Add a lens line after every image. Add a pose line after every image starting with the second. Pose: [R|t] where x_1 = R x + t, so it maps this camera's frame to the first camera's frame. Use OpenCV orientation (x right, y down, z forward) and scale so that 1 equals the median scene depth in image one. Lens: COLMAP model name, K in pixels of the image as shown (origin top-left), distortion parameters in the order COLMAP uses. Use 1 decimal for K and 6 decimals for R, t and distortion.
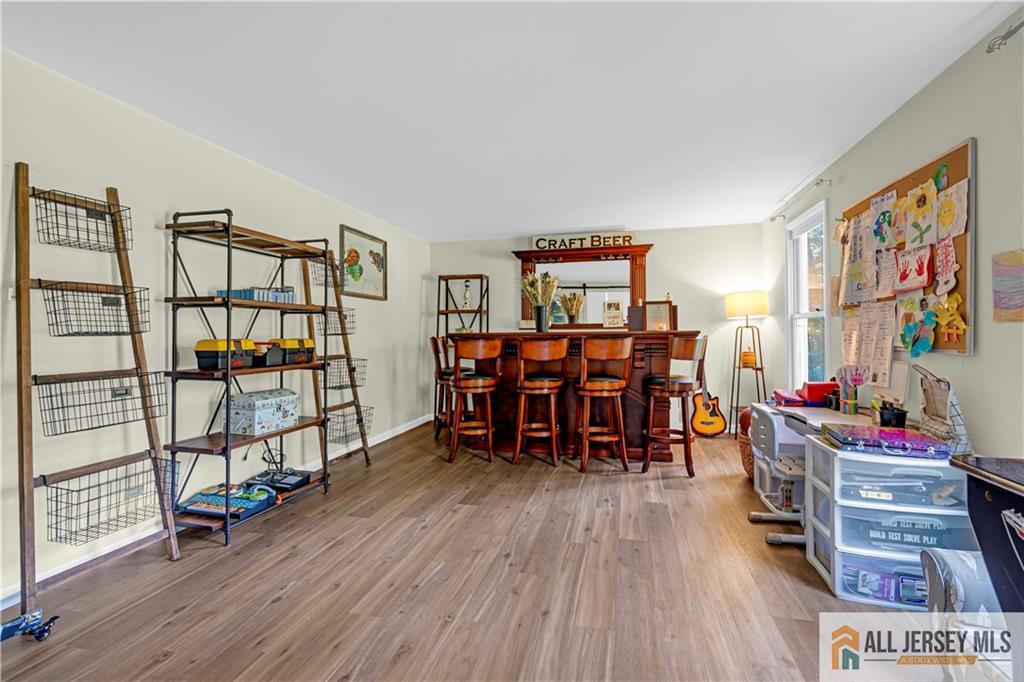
lens RADIAL K [[465.8, 0, 512.0], [0, 465.8, 336.6], [0, 0, 1]] dist [-0.000320, 0.000289]
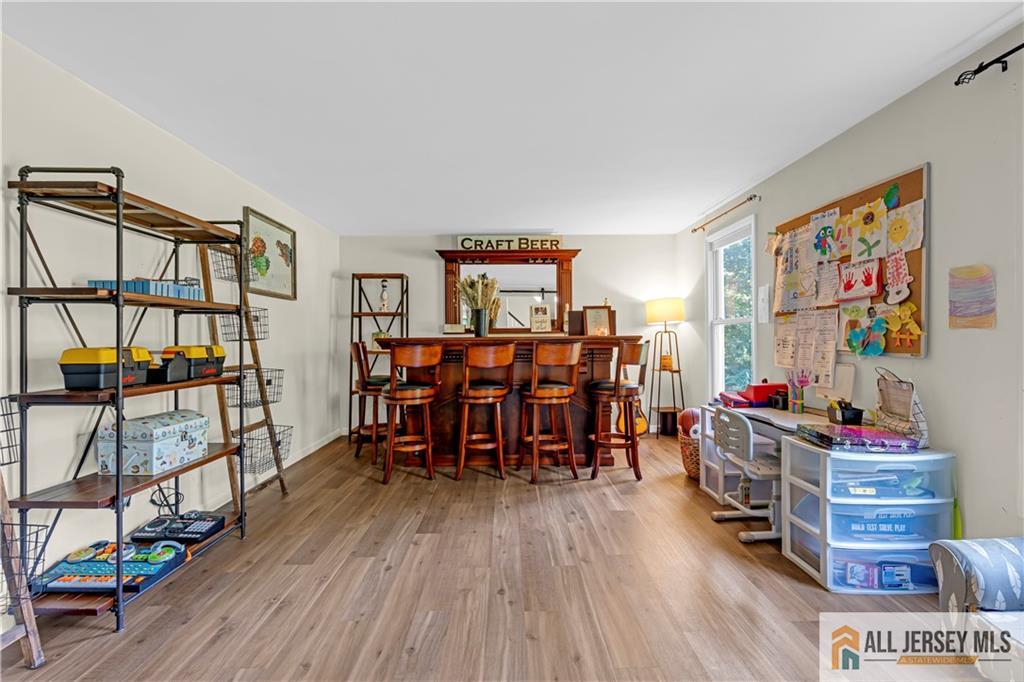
lens RADIAL K [[461.5, 0, 512.1], [0, 461.5, 344.3], [0, 0, 1]] dist [-0.000509, 0.000917]
pose [[0.966592, -0.004330, 0.256285, -0.168746], [0.002371, 0.999966, 0.007953, -0.002889], [-0.256311, -0.007080, 0.966569, 0.124026]]
